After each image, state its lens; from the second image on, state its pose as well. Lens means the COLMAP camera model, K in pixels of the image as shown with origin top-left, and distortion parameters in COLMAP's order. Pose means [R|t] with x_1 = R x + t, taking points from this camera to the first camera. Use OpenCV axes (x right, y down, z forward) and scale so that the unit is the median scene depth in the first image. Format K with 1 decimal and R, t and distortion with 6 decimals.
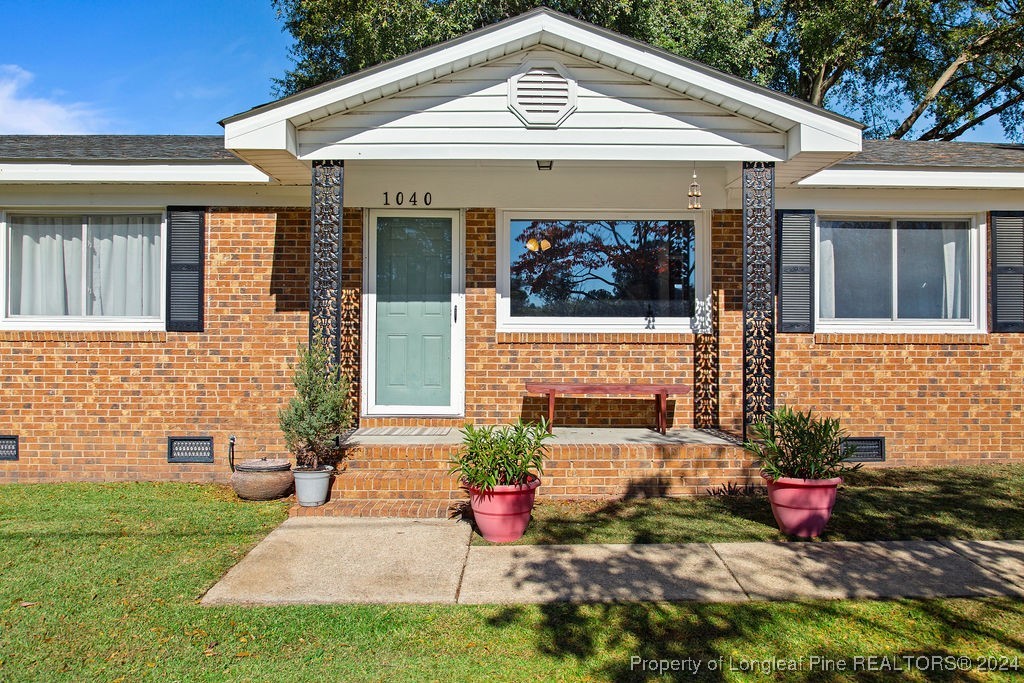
lens RADIAL K [[816.4, 0, 512.0], [0, 816.4, 341.5], [0, 0, 1]] dist [0.000788, -0.001942]
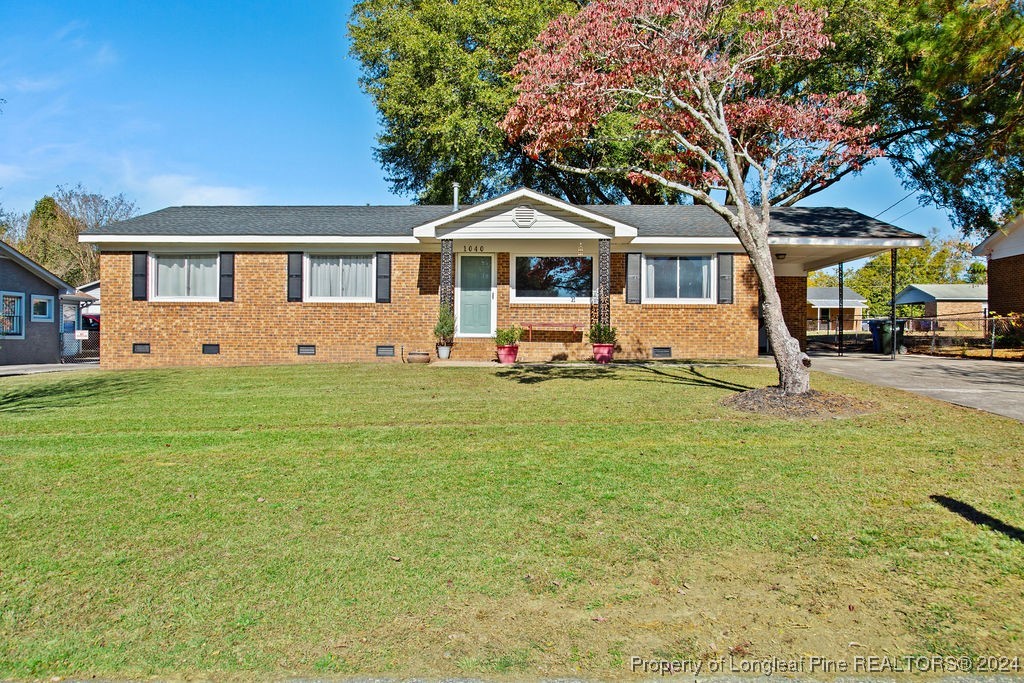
lens RADIAL K [[816.4, 0, 512.0], [0, 816.4, 341.5], [0, 0, 1]] dist [0.000788, -0.001942]
pose [[0.998950, 0.002881, -0.045727, 0.099608], [-0.002837, 0.999995, 0.001013, 0.100442], [0.045729, -0.000882, 0.998953, -1.434560]]
